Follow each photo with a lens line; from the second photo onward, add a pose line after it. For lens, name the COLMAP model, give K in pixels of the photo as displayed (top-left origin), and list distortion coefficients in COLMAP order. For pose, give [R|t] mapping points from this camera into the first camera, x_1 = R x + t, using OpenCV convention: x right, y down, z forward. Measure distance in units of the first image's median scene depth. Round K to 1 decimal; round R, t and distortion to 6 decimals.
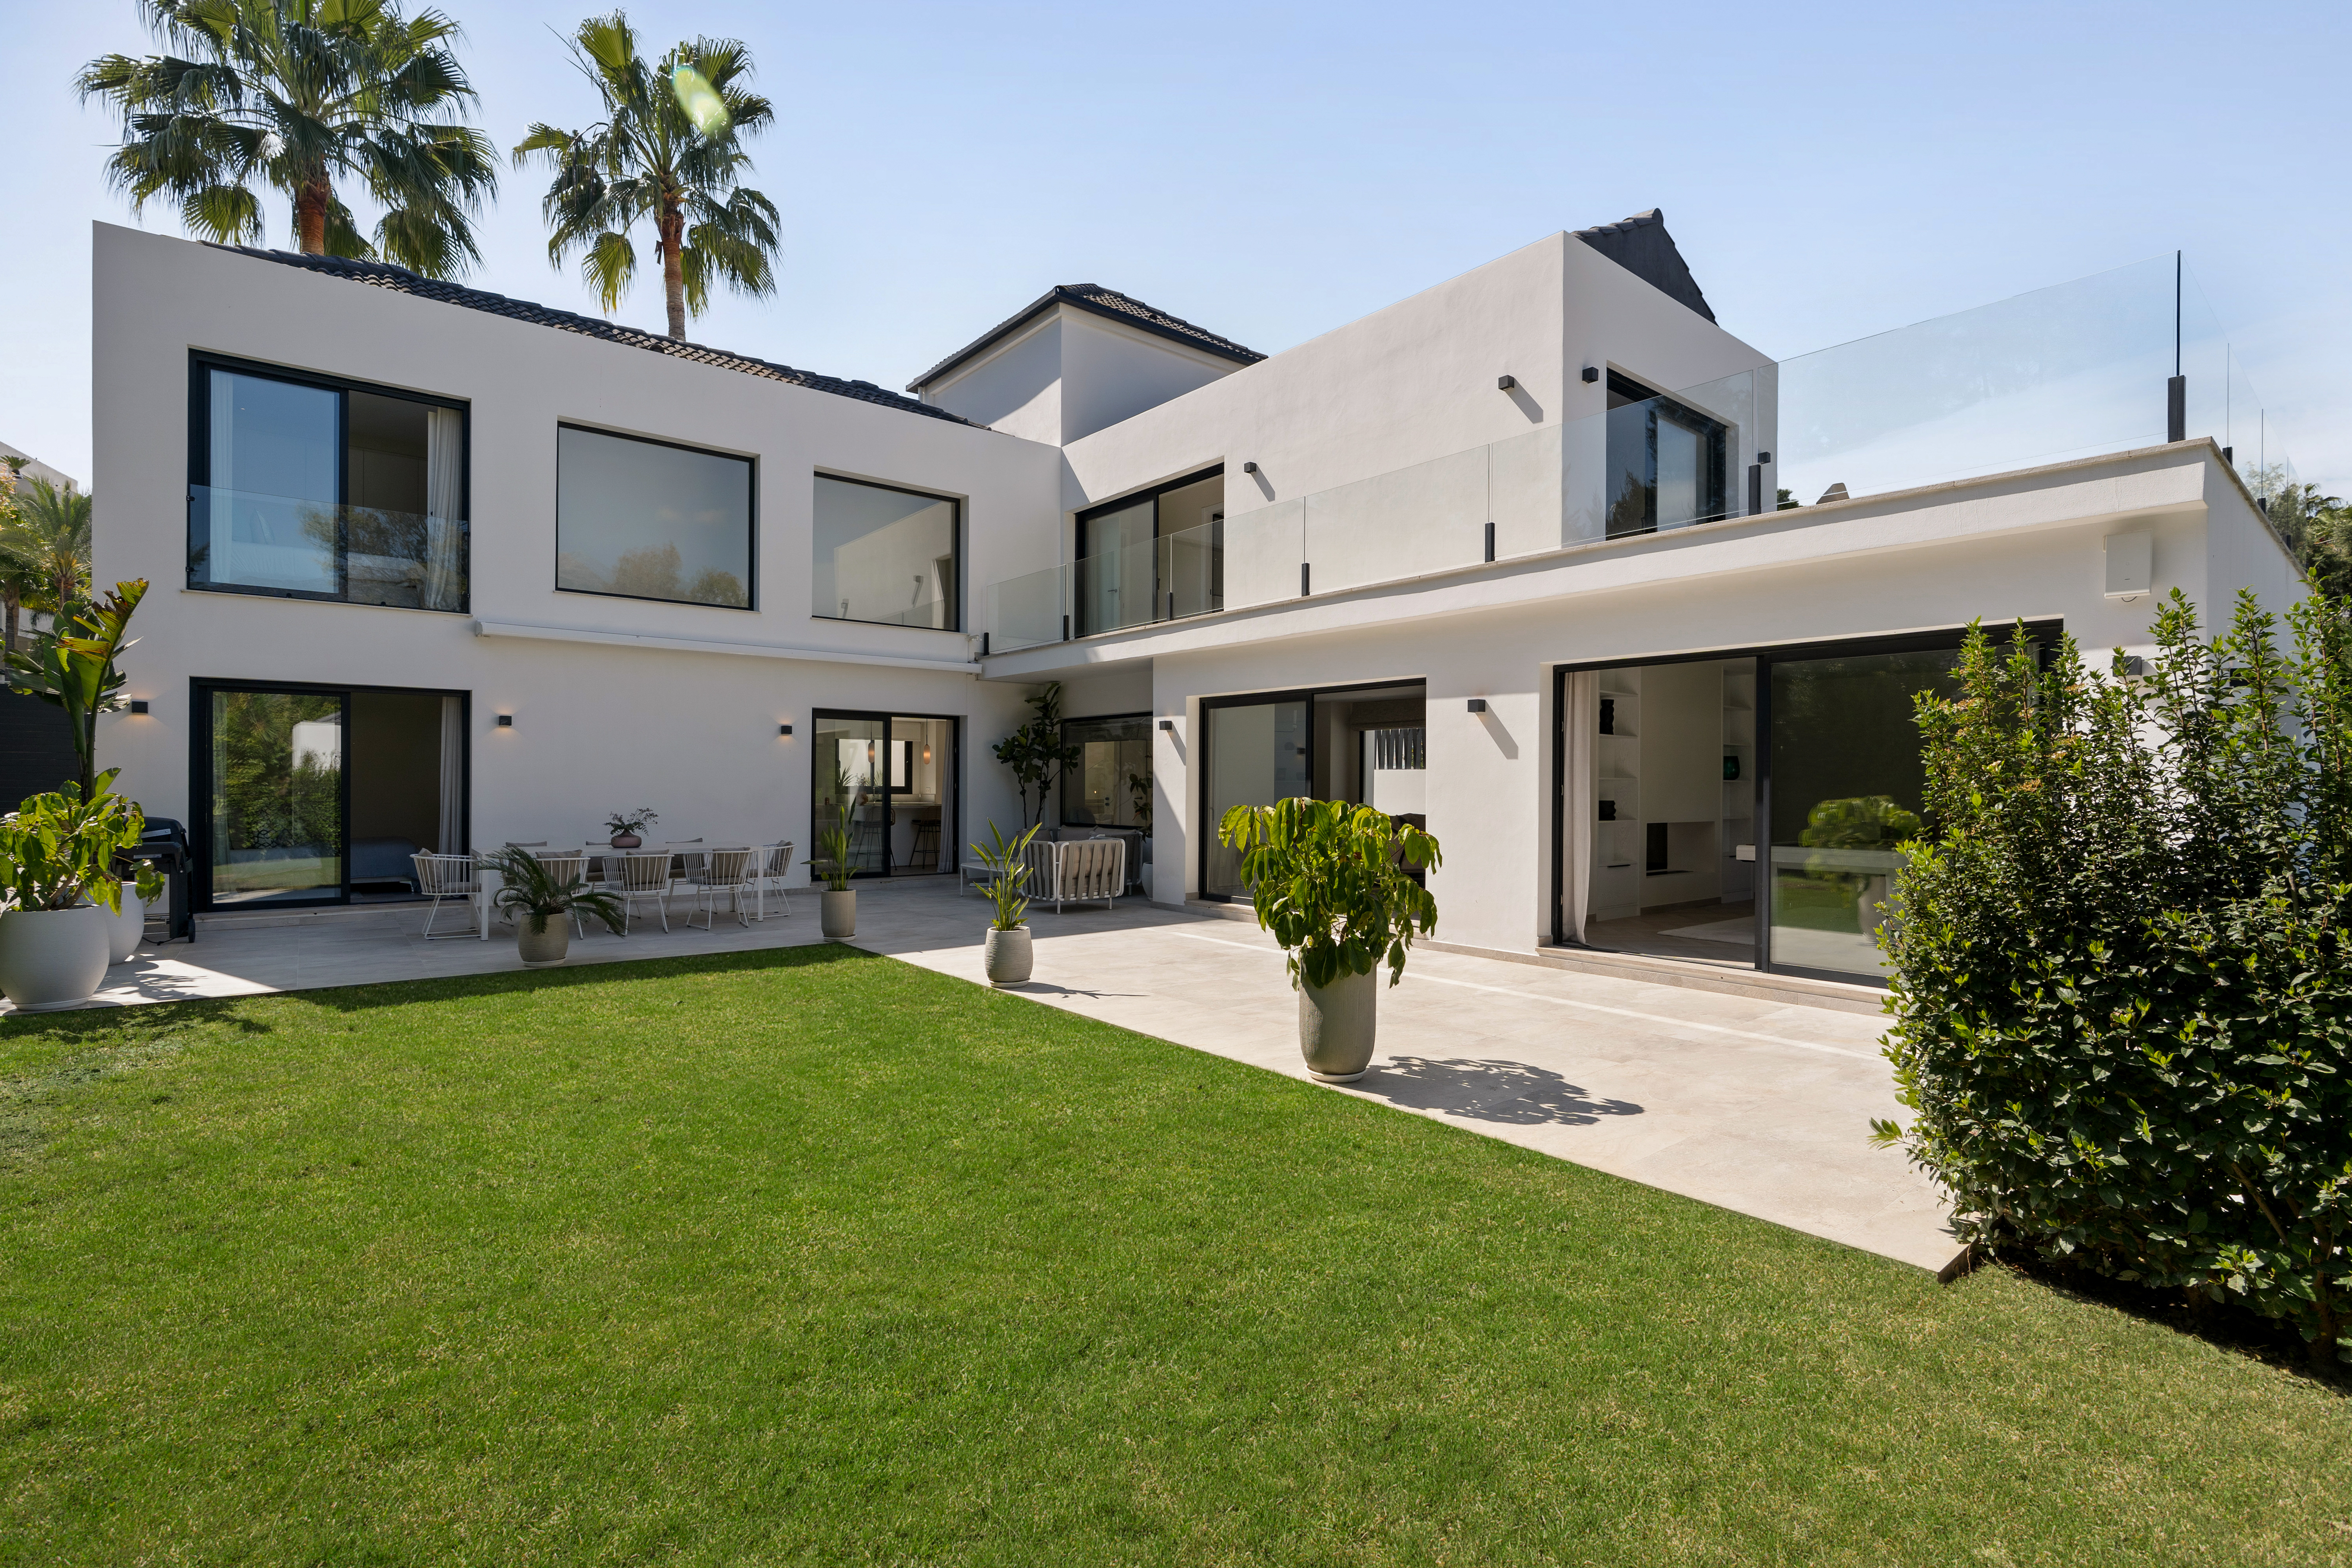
lens RADIAL K [[1070.6, 0, 1167.7], [0, 1070.6, 765.2], [0, 0, 1]] dist [-0.003878, 0.000757]
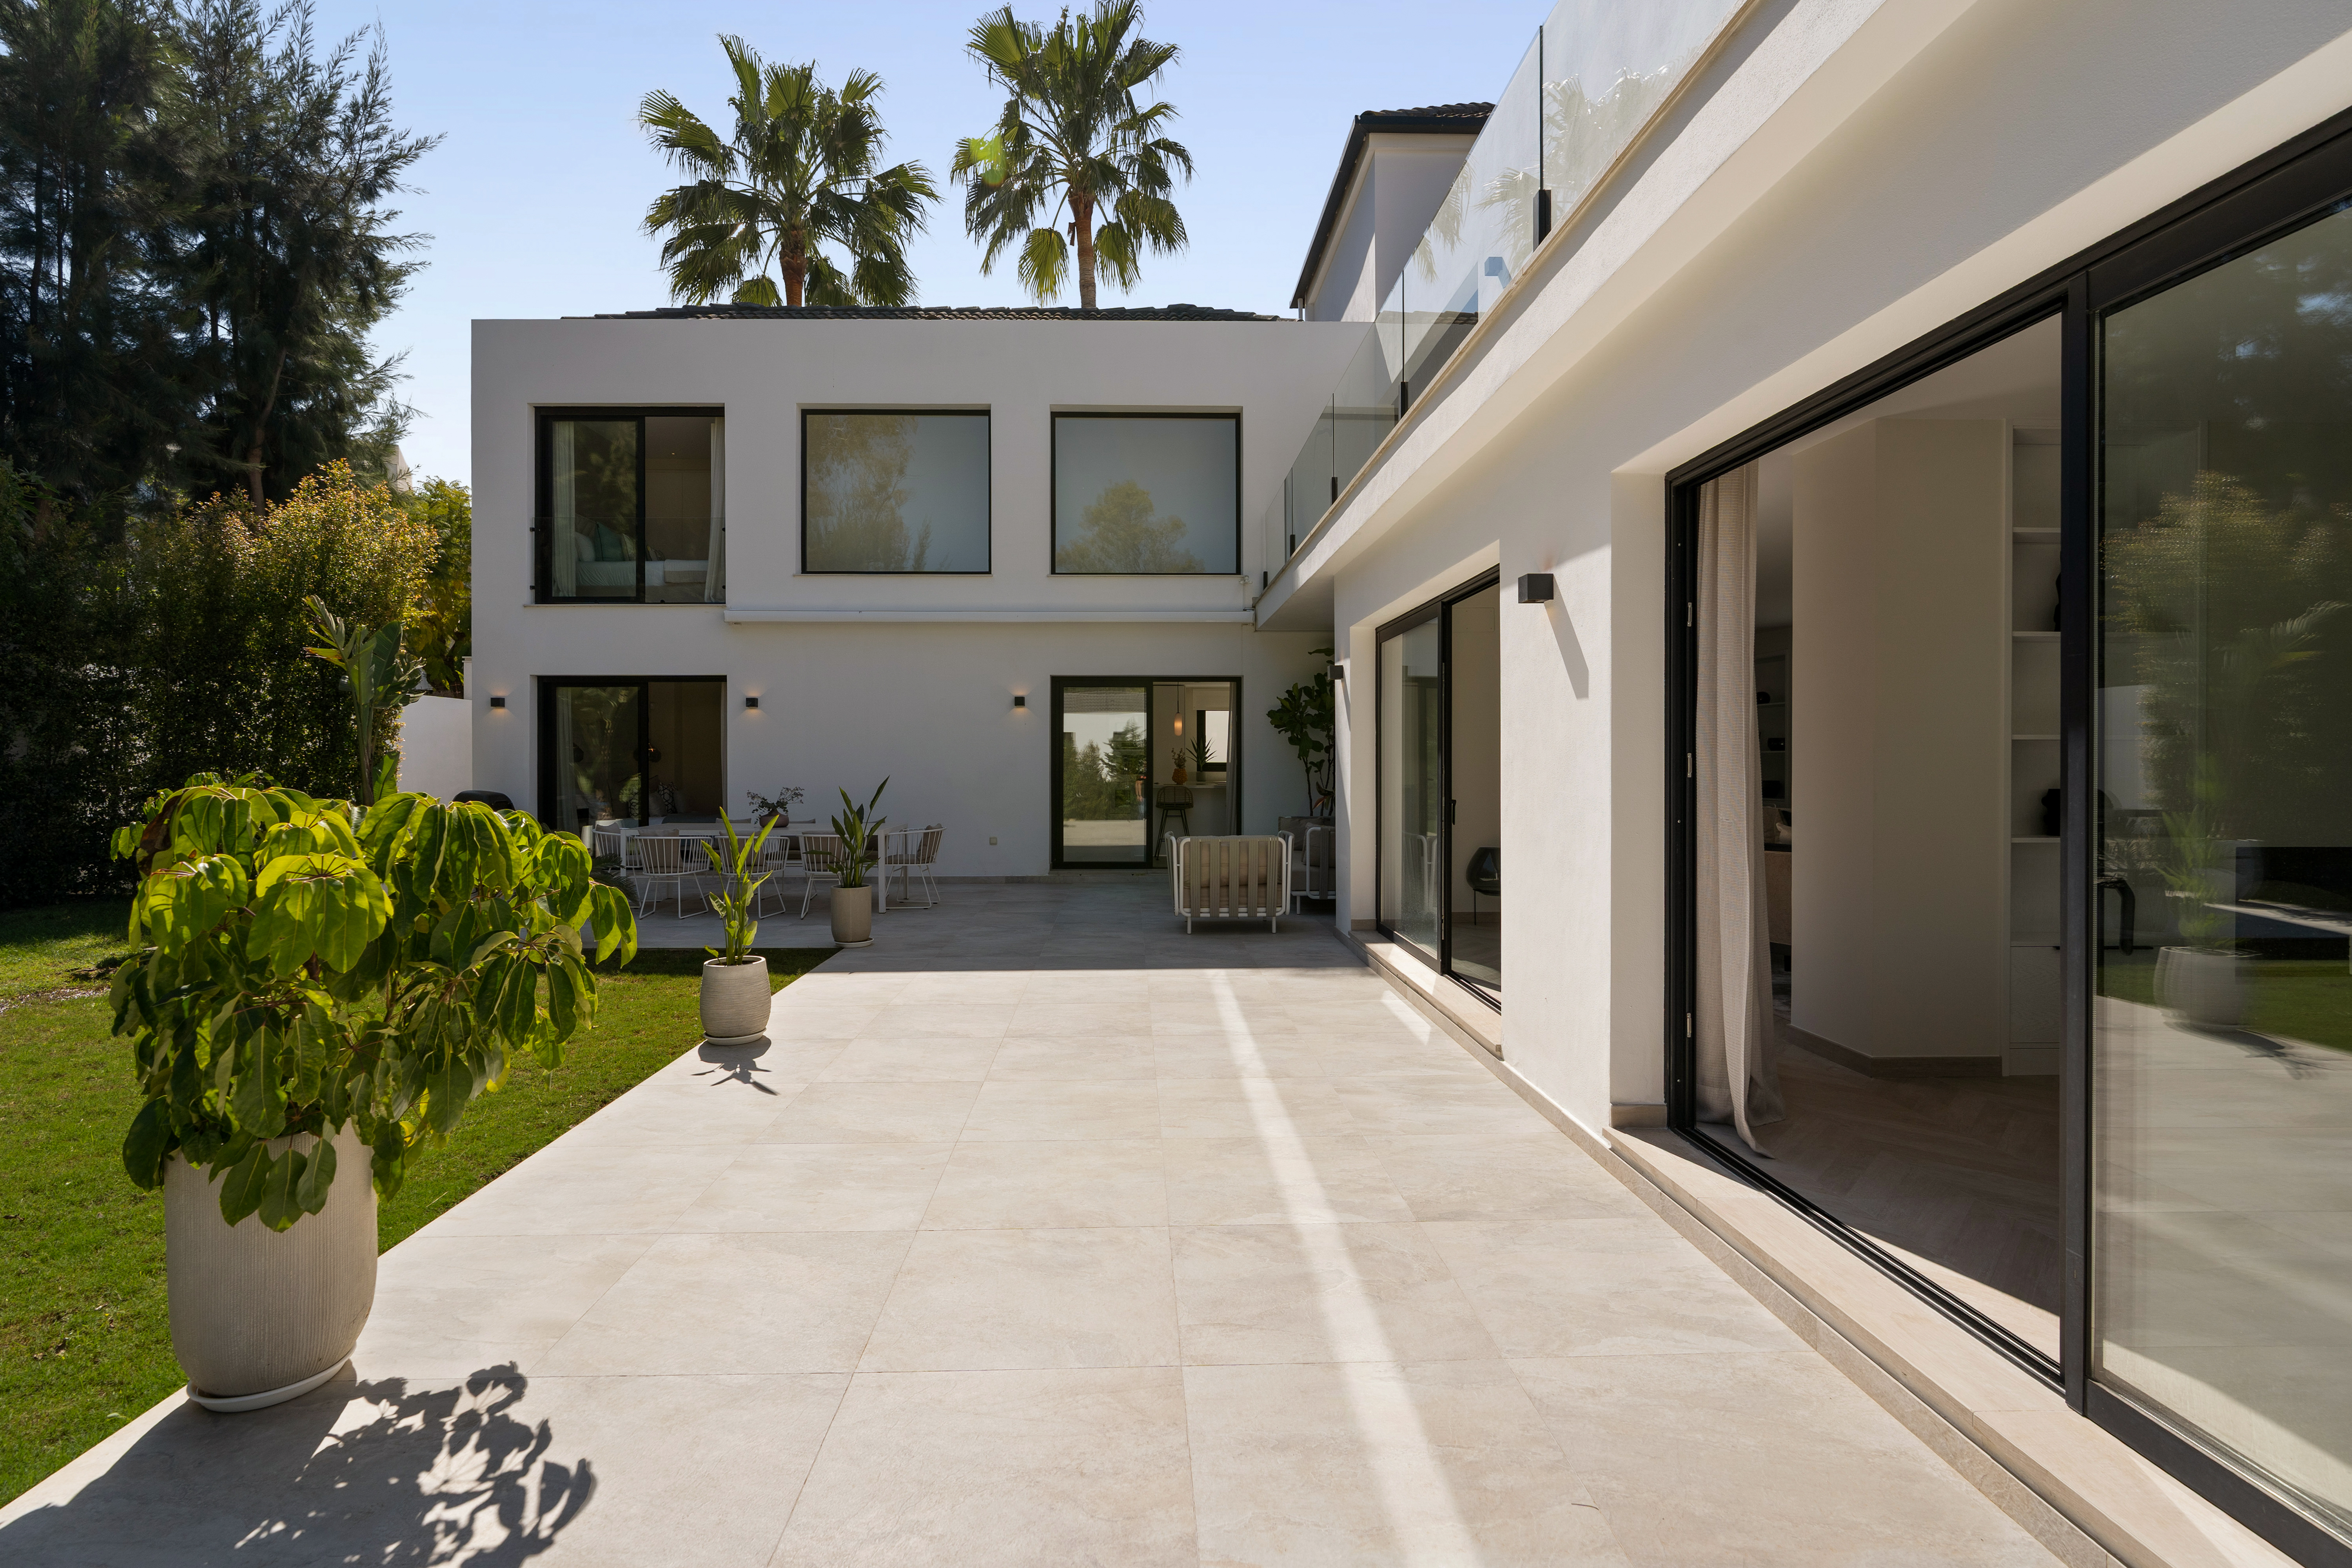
lens RADIAL K [[1070.6, 0, 1167.7], [0, 1070.6, 765.2], [0, 0, 1]] dist [-0.003878, 0.000757]
pose [[0.794285, -0.002000, -0.607542, 0.301932], [0.016163, 0.999710, 0.017840, 0.007044], [0.607331, -0.023990, 0.794087, 0.351179]]
